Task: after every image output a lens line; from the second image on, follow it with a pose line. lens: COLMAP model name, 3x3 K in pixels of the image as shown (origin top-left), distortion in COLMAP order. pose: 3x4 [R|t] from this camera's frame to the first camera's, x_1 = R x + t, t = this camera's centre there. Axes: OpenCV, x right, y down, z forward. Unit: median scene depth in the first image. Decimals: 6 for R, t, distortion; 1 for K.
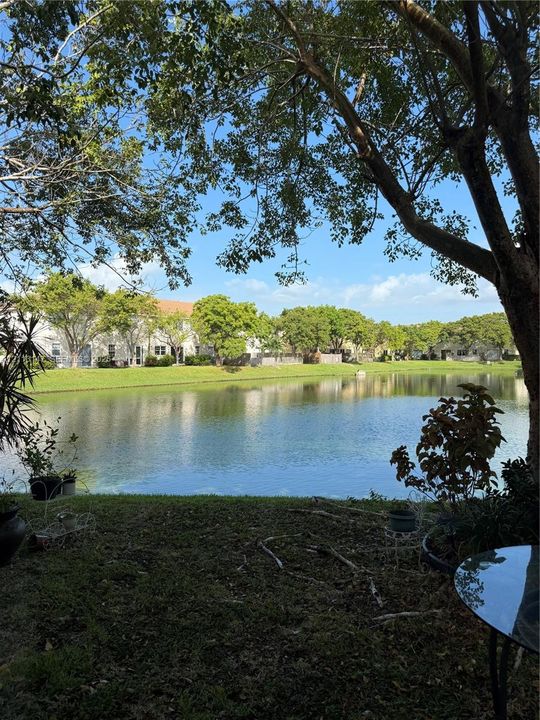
lens RADIAL K [[512.6, 0, 270.0], [0, 512.6, 360.0], [0, 0, 1]] dist [0.104236, -0.123648]
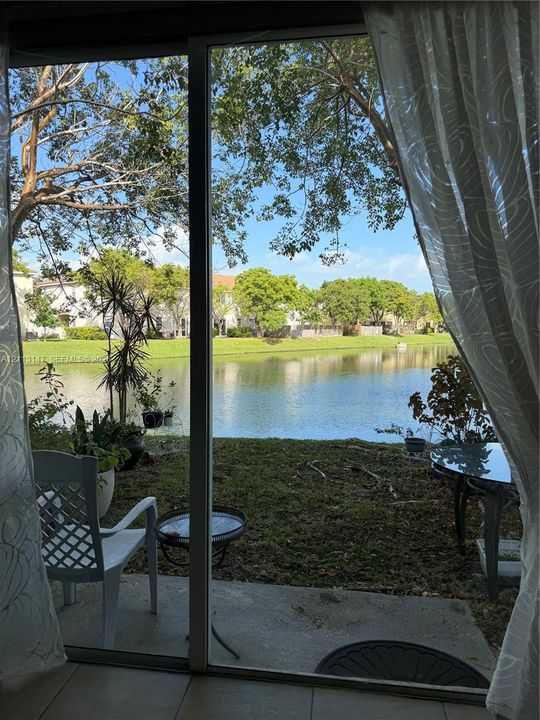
lens RADIAL K [[512.9, 0, 270.0], [0, 512.9, 360.0], [0, 0, 1]] dist [0.156968, 0.000347]
pose [[0.997121, 0.006052, -0.075578, -0.010885], [-0.002013, 0.998571, 0.053402, 0.007356], [0.075794, -0.053096, 0.995709, -0.189158]]
